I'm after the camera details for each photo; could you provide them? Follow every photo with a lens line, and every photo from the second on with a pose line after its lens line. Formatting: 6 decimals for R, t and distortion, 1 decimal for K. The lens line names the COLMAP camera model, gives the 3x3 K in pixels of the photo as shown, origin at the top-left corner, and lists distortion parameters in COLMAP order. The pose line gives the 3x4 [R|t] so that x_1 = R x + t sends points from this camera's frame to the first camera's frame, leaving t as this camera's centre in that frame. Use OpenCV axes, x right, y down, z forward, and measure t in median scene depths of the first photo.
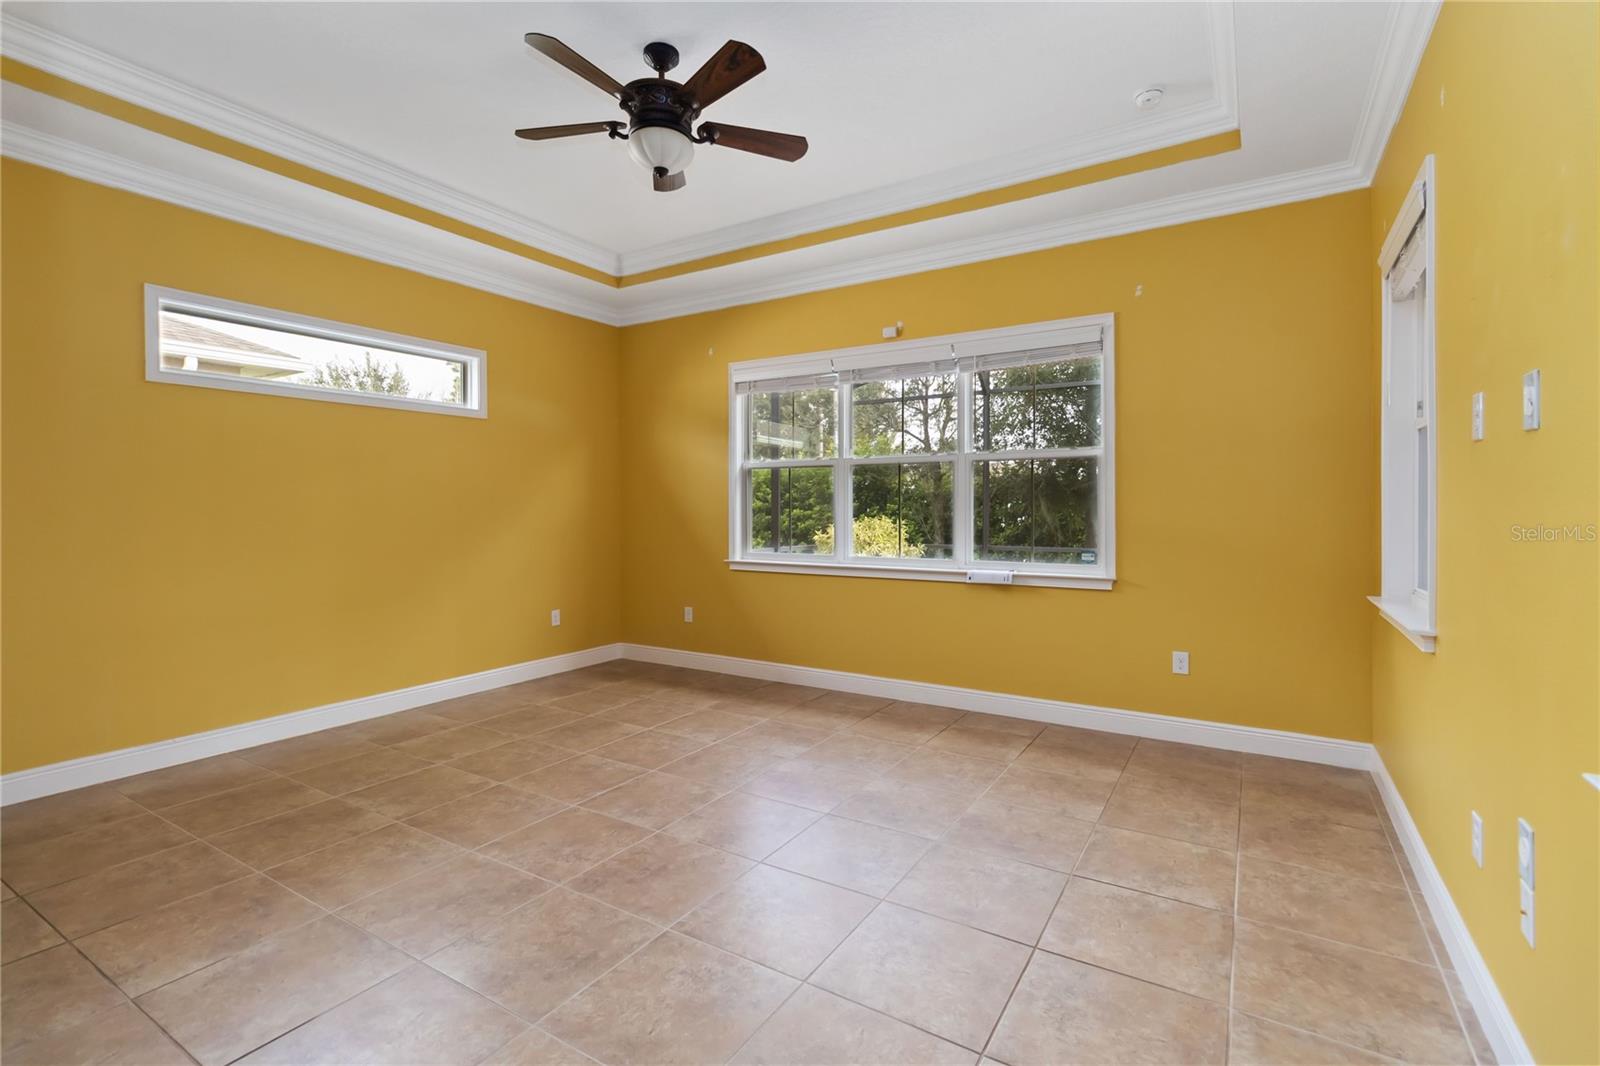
lens RADIAL K [[734.6, 0, 808.0], [0, 734.6, 511.2], [0, 0, 1]] dist [0.001027, -0.000124]
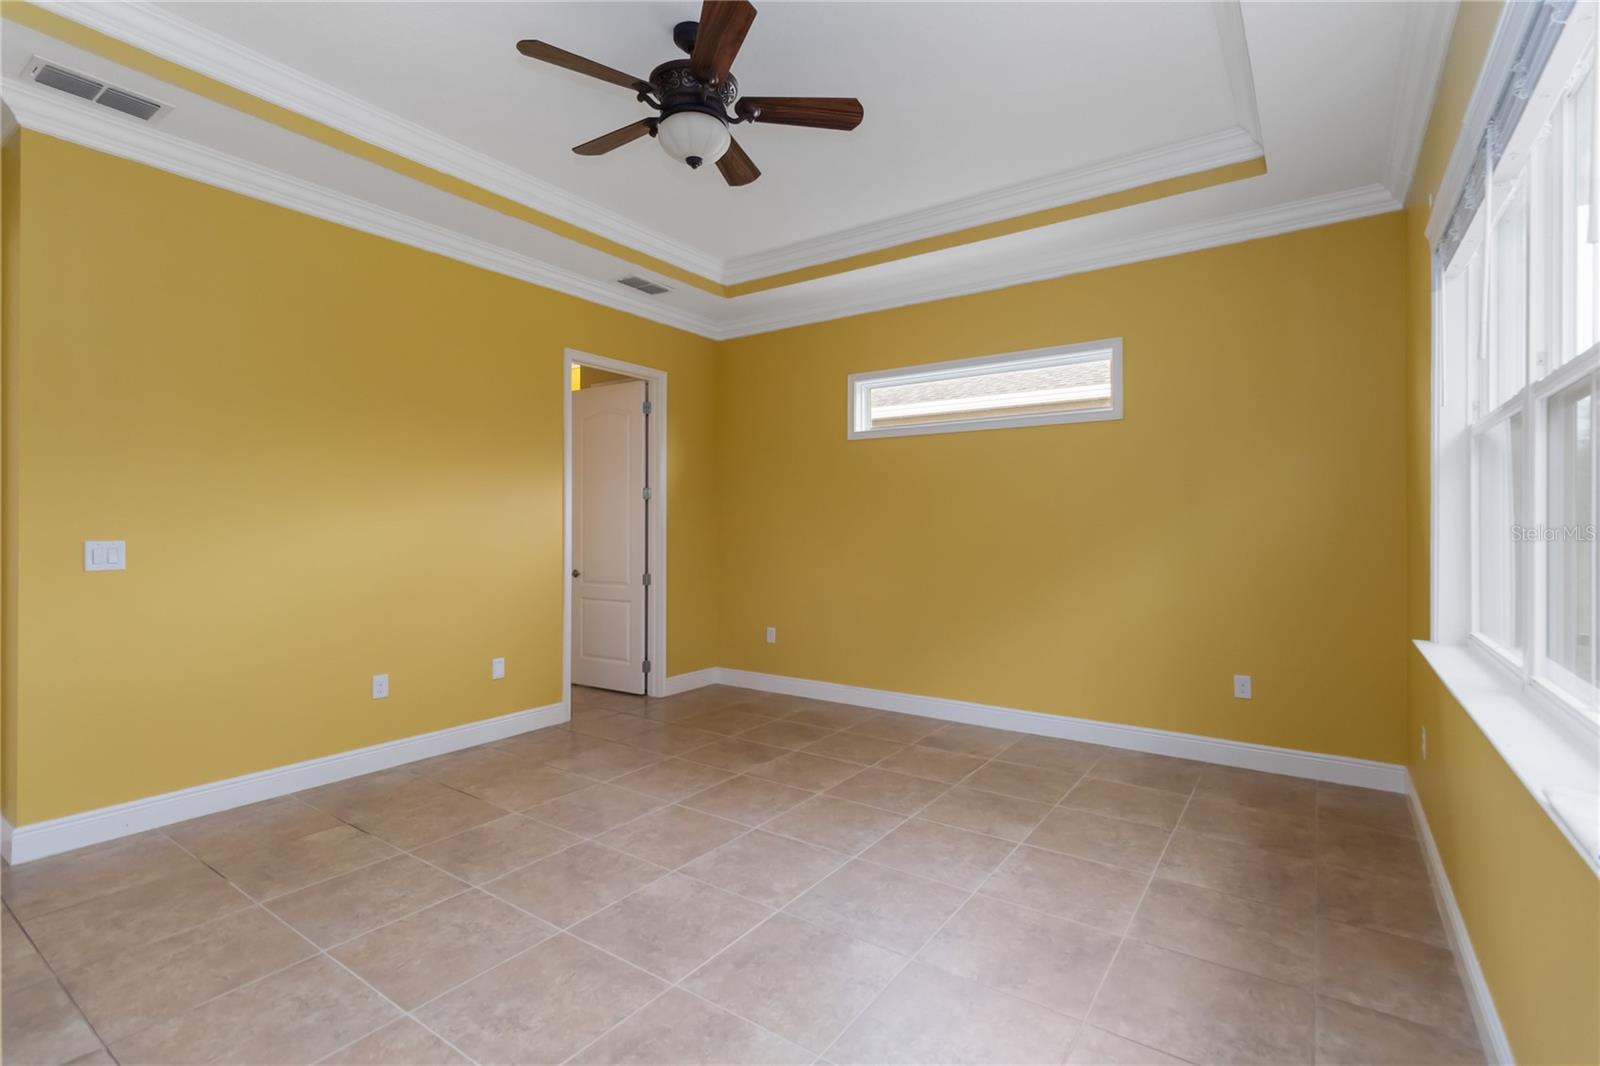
lens RADIAL K [[734.6, 0, 798.3], [0, 734.6, 528.8], [0, 0, 1]] dist [0.001027, -0.000124]
pose [[-0.062938, 0.003888, -0.998010, 0.578251], [-0.006775, 0.999968, 0.004323, -0.005757], [0.997994, 0.007033, -0.062909, 0.973789]]
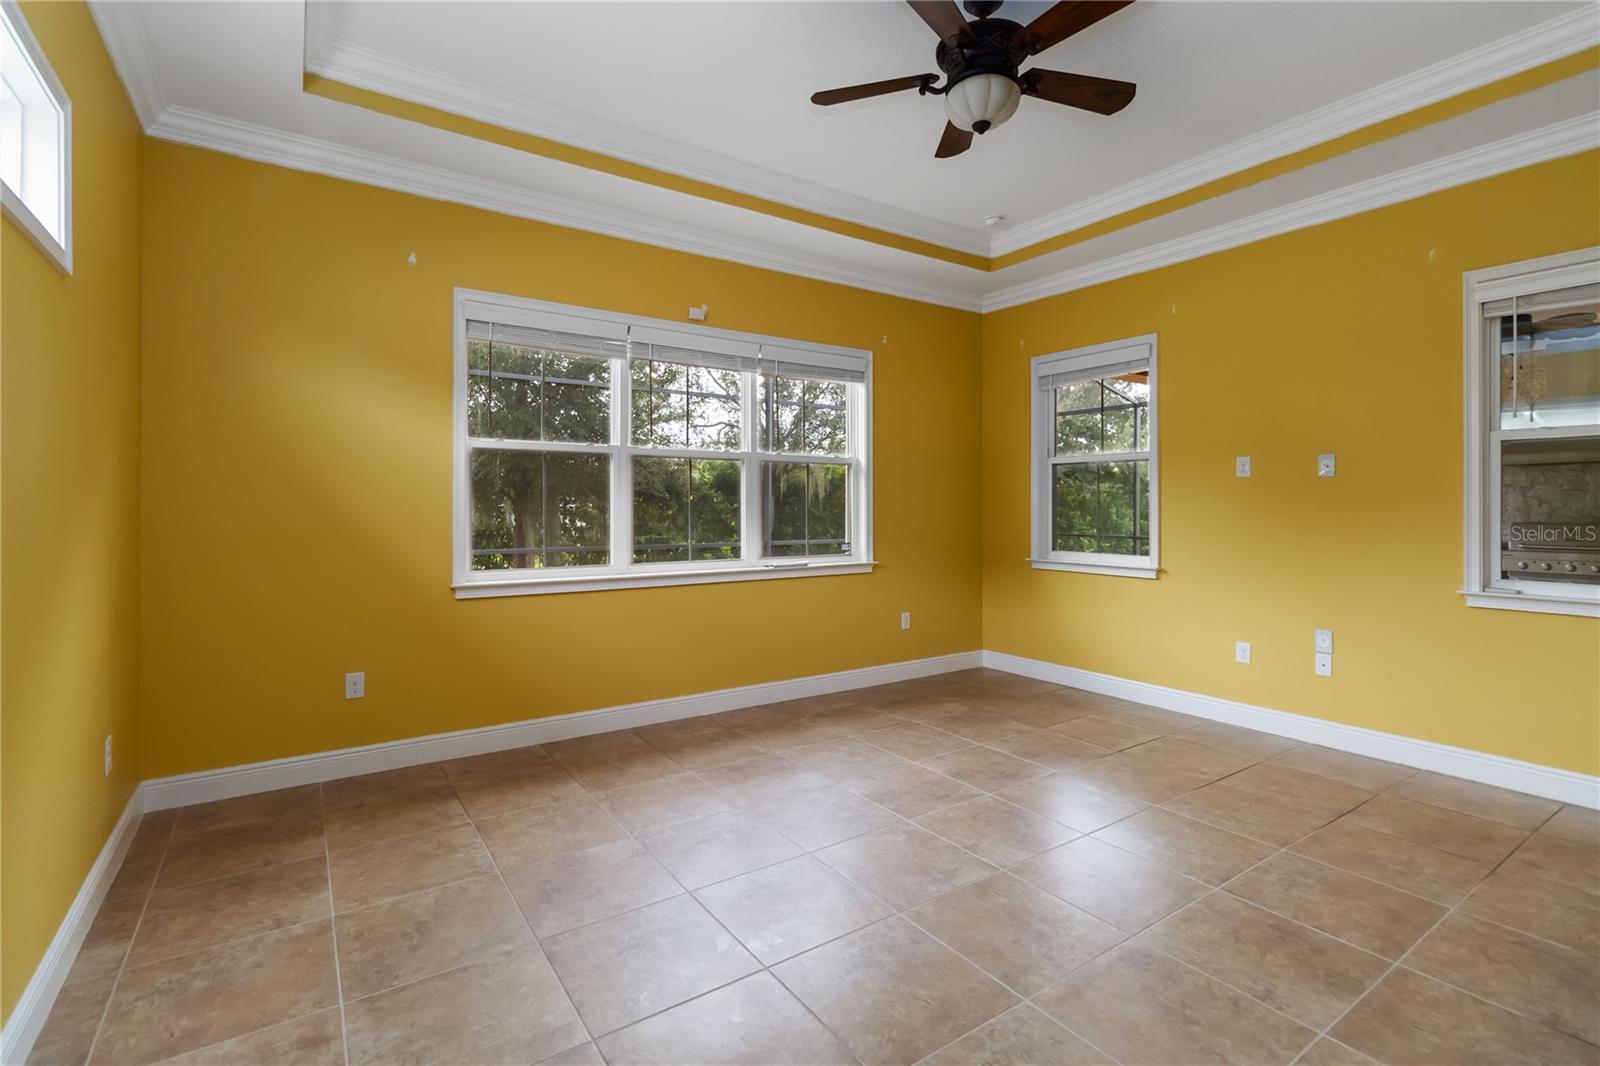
lens RADIAL K [[734.6, 0, 799.0], [0, 734.6, 506.4], [0, 0, 1]] dist [0.001027, -0.000124]
pose [[0.406905, 0.002696, 0.913467, -0.894949], [0.002950, 0.999987, -0.004265, -0.000834], [-0.913466, 0.004430, 0.406891, 0.690602]]
